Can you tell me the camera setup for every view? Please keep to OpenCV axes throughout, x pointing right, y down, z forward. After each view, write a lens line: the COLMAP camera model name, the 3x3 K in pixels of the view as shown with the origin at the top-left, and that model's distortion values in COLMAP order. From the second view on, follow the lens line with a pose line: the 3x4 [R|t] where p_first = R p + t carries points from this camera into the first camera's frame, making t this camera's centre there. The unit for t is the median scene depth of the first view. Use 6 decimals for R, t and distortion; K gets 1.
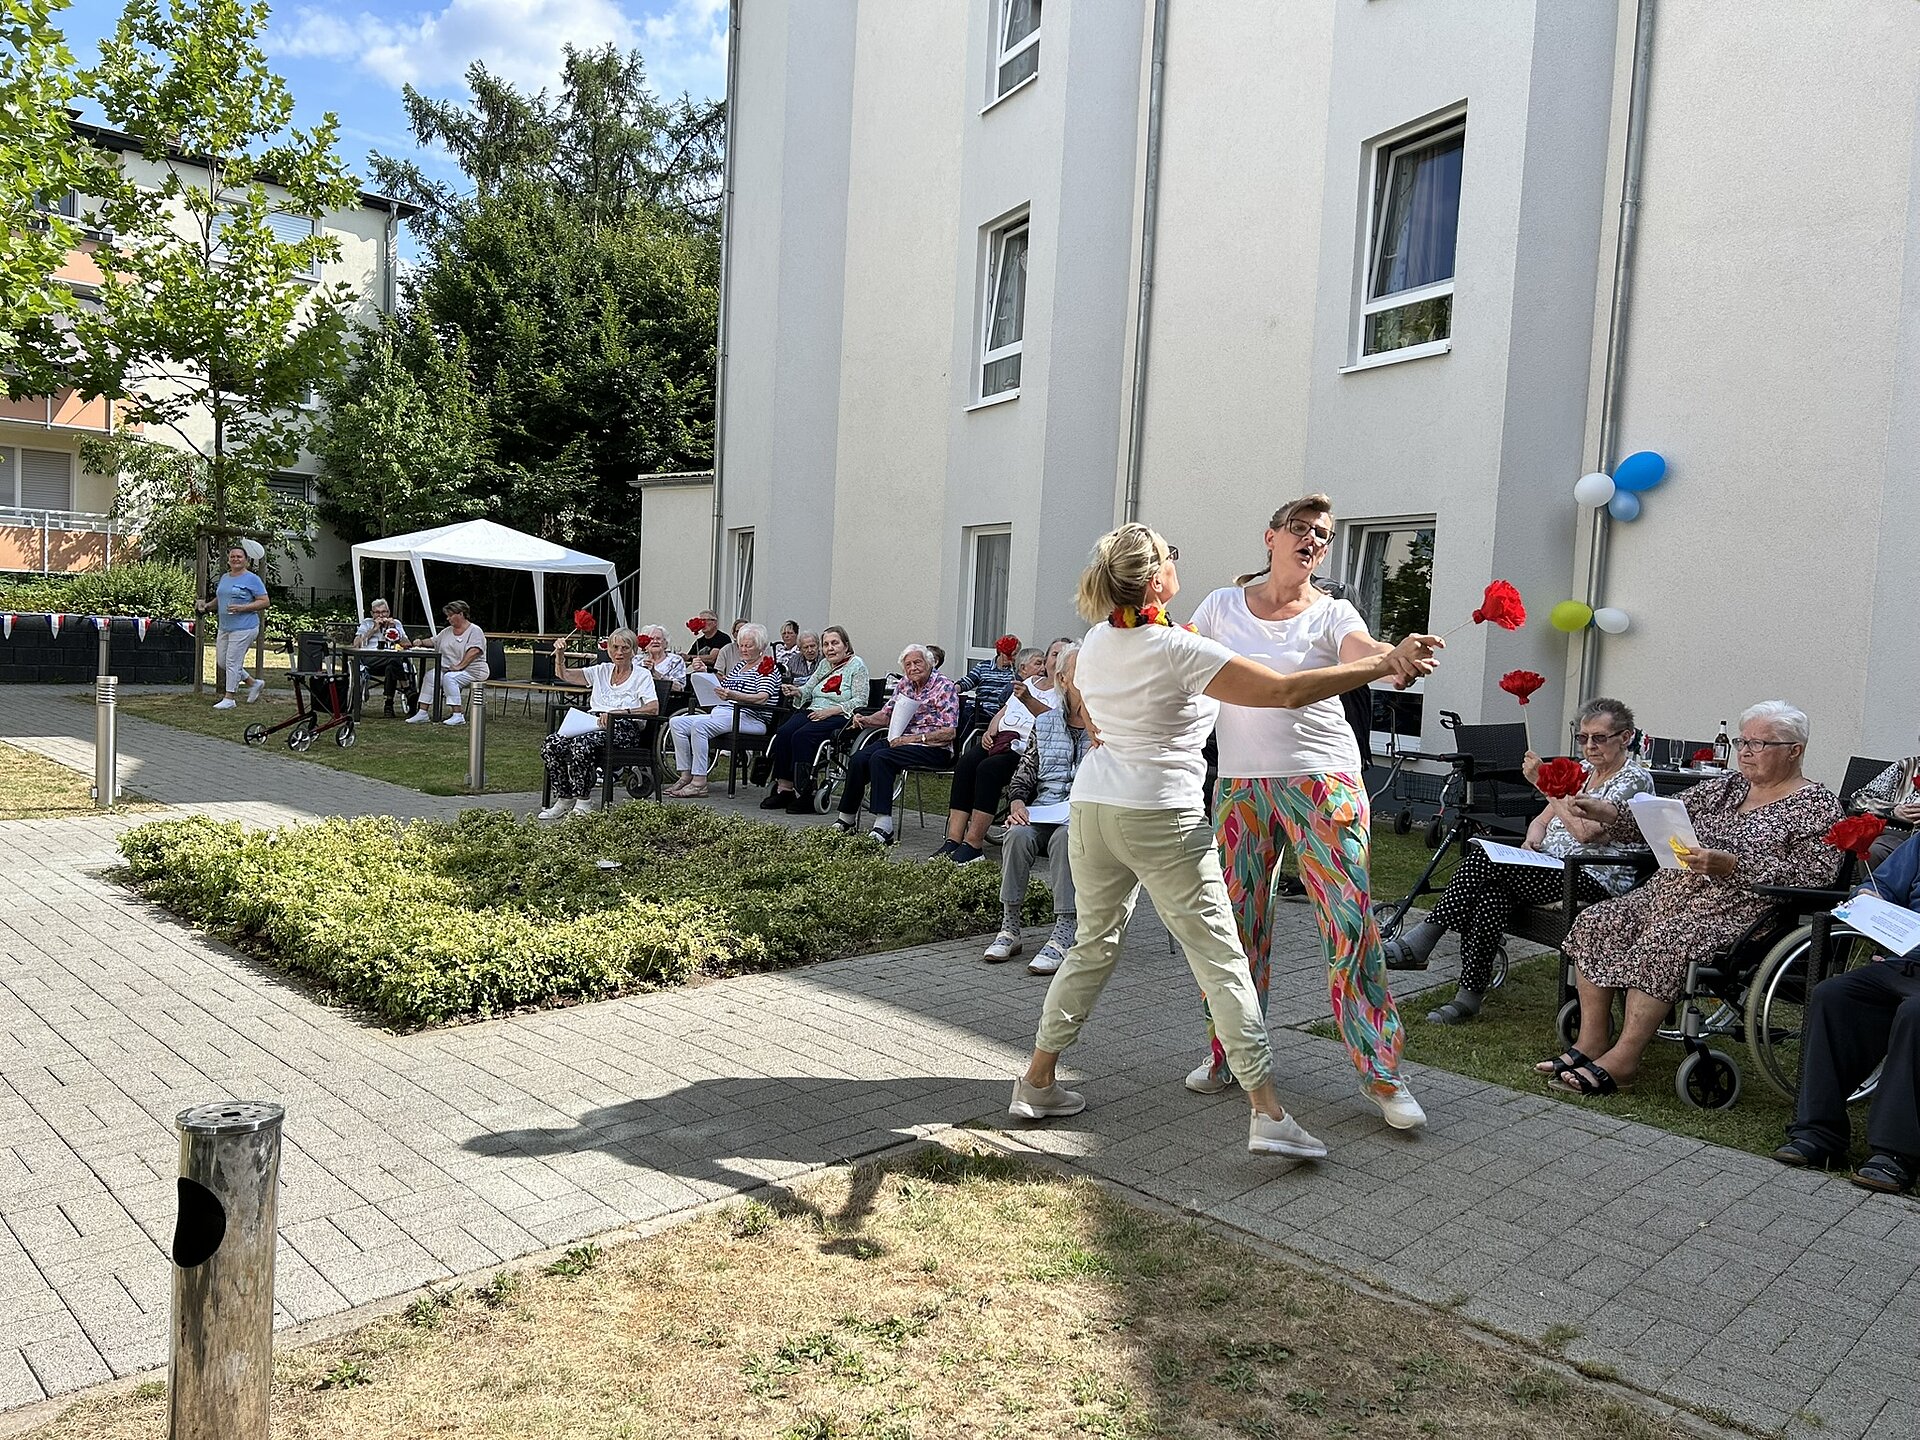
lens RADIAL K [[1471.2, 0, 950.0], [0, 1471.2, 723.6], [0, 0, 1]] dist [0.031269, -0.046537]
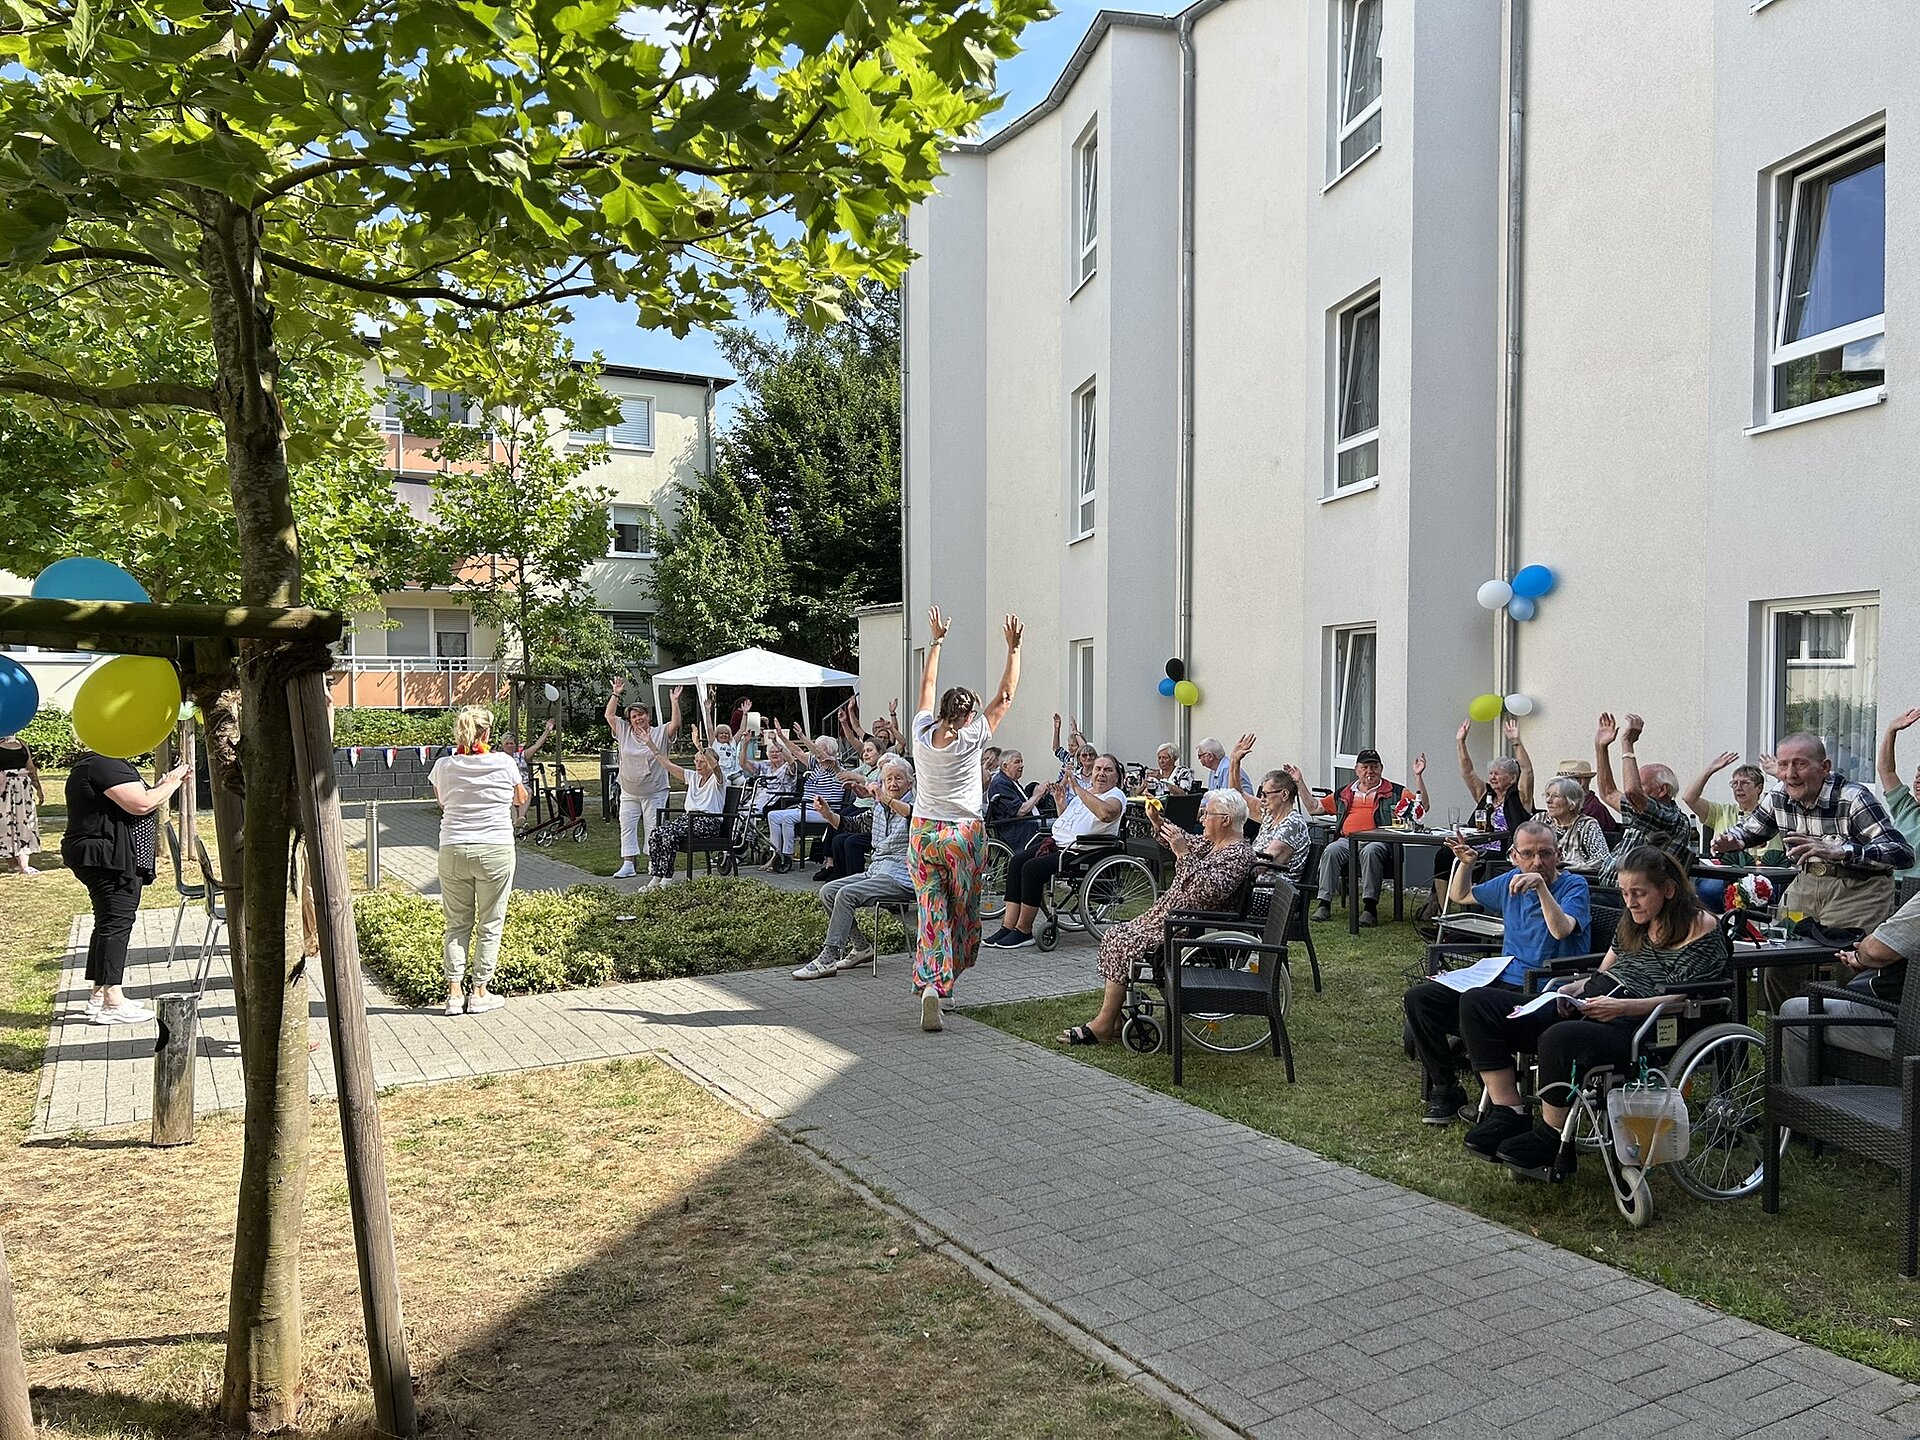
lens RADIAL K [[1471.2, 0, 969.0], [0, 1471.2, 719.2], [0, 0, 1]] dist [0.031269, -0.046537]
pose [[0.970899, -0.044411, -0.235337, 0.115382], [0.028997, 0.997226, -0.068558, 0.002778], [0.237729, 0.059738, 0.969493, -0.086708]]
